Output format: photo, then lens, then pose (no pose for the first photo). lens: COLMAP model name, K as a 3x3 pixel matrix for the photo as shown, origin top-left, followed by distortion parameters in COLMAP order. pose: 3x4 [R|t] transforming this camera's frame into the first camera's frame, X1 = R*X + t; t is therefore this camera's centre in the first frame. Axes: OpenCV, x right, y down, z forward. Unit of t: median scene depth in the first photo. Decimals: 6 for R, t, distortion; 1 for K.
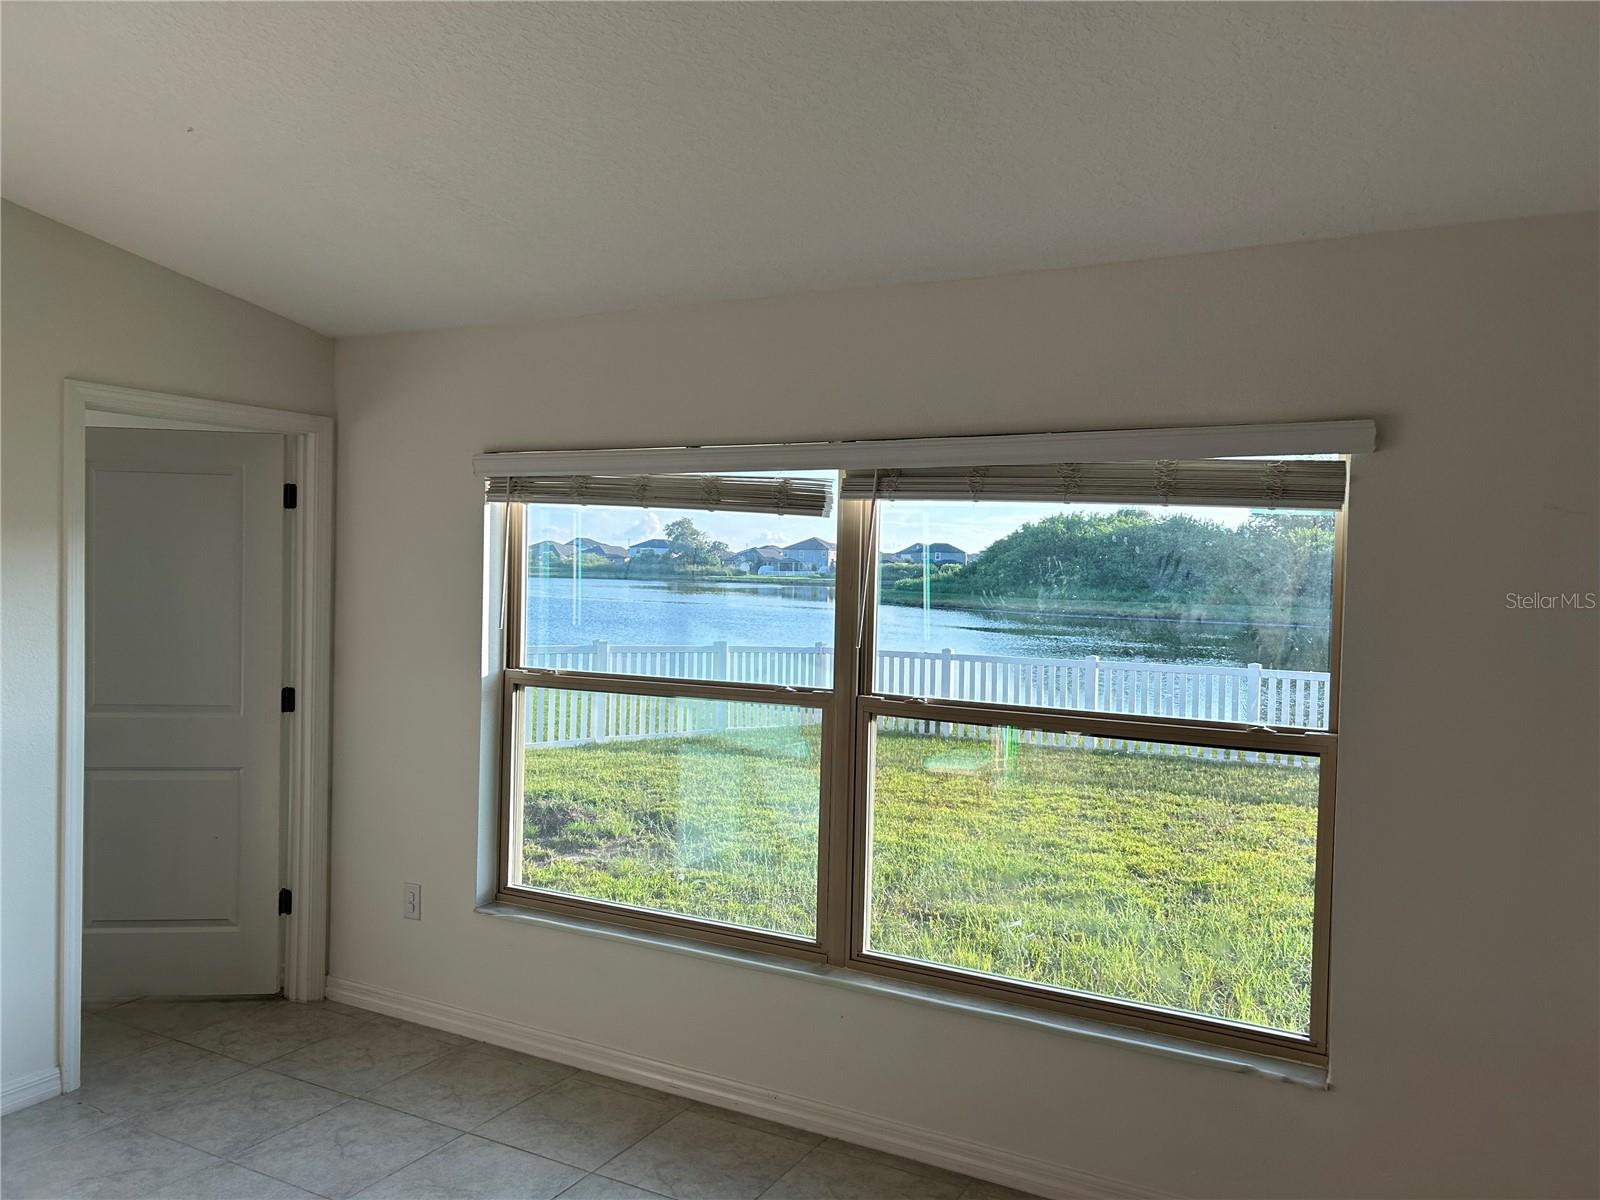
lens RADIAL K [[1210.0, 0, 794.1], [0, 1210.0, 601.9], [0, 0, 1]] dist [0.026544, -0.008948]
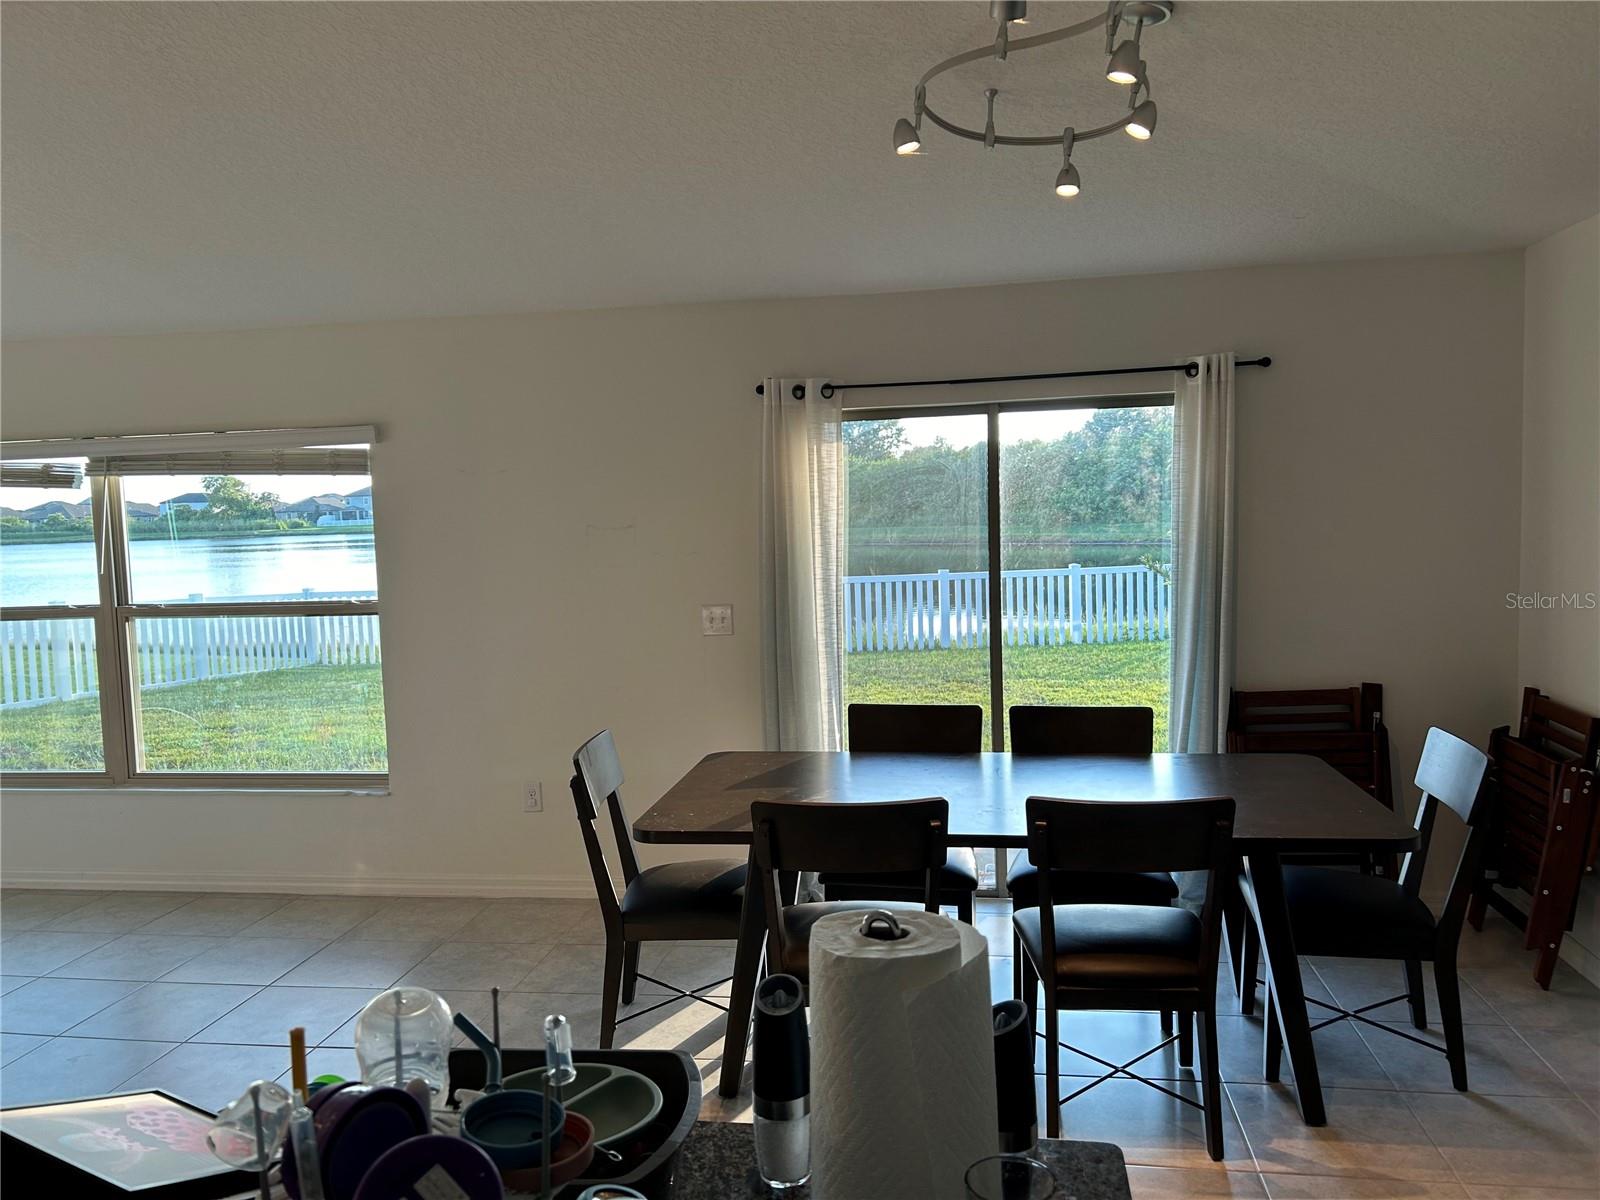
lens RADIAL K [[1210.0, 0, 794.1], [0, 1210.0, 601.9], [0, 0, 1]] dist [0.026544, -0.008948]
pose [[0.940155, -0.078816, 0.331506, 0.339789], [0.061595, 0.996164, 0.062154, 0.029613], [-0.335133, -0.038015, 0.941403, -0.711915]]
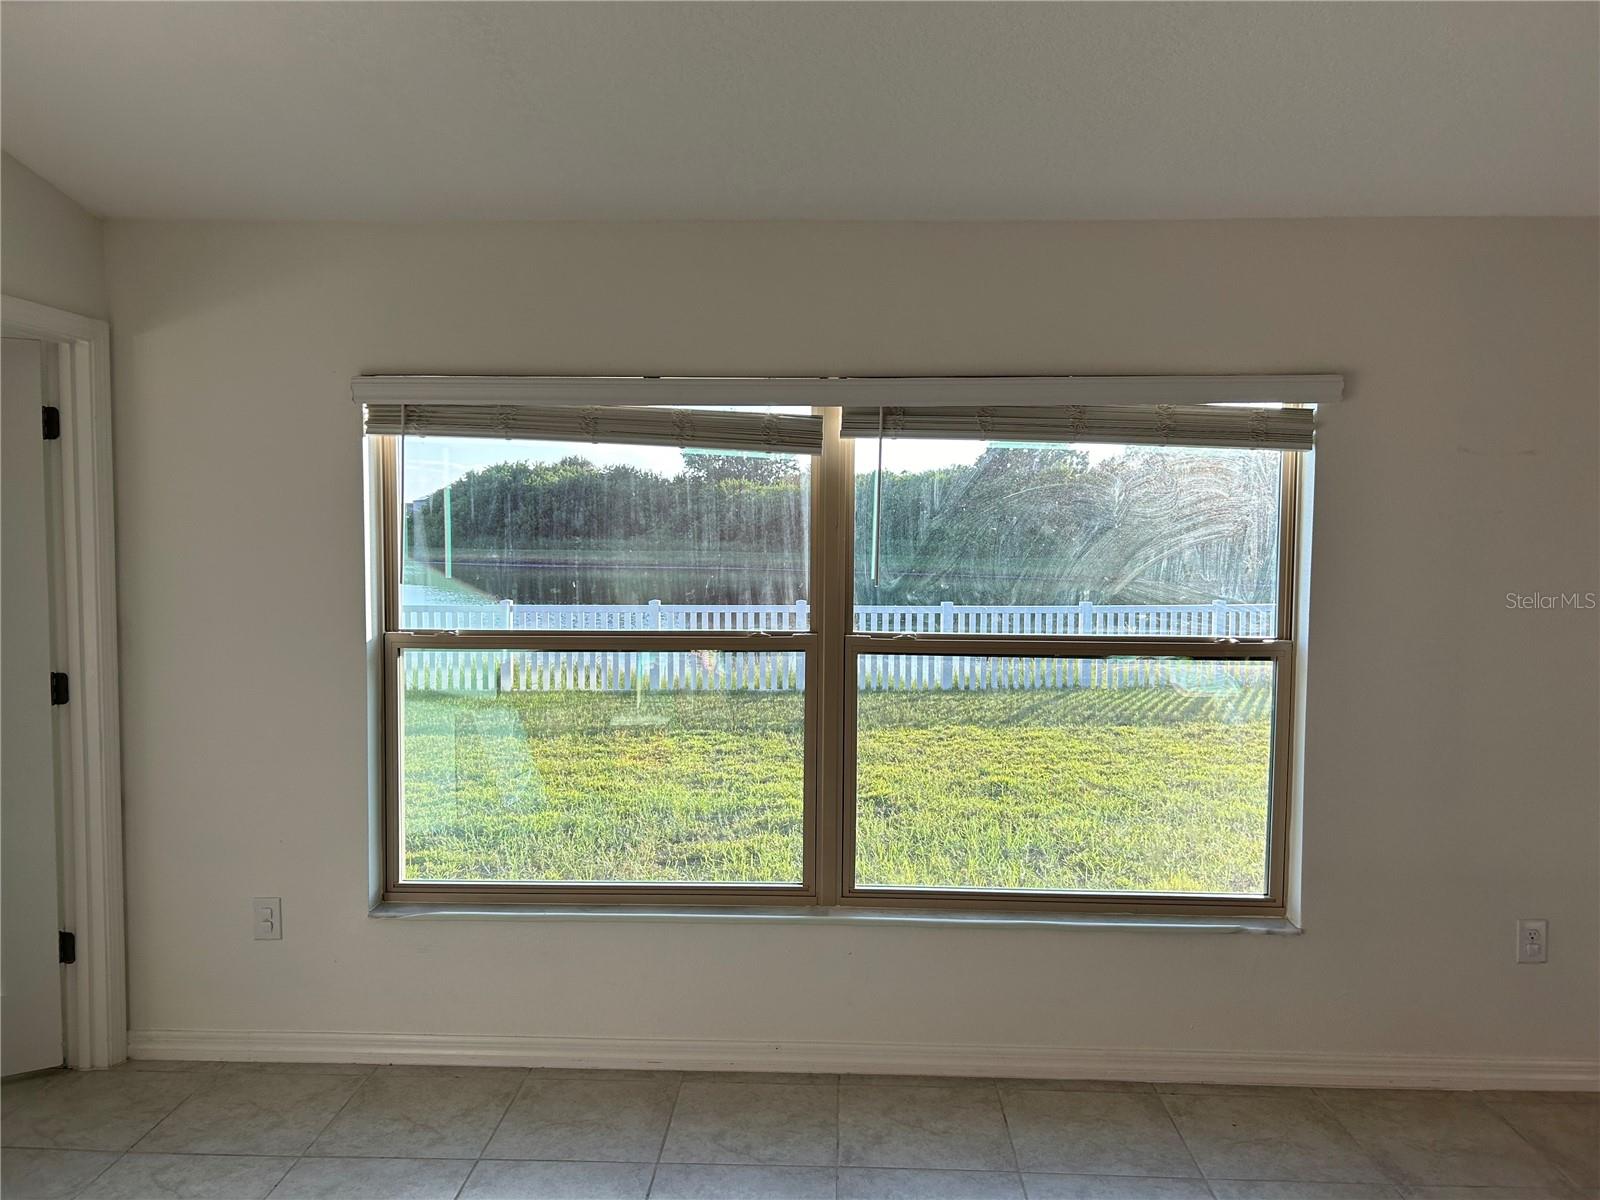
lens RADIAL K [[1210.0, 0, 794.1], [0, 1210.0, 601.9], [0, 0, 1]] dist [0.026544, -0.008948]
pose [[0.893750, -0.045111, 0.446292, -0.422579], [0.026544, 0.998506, 0.047771, 0.001335], [-0.447780, -0.030849, 0.893611, 0.126780]]
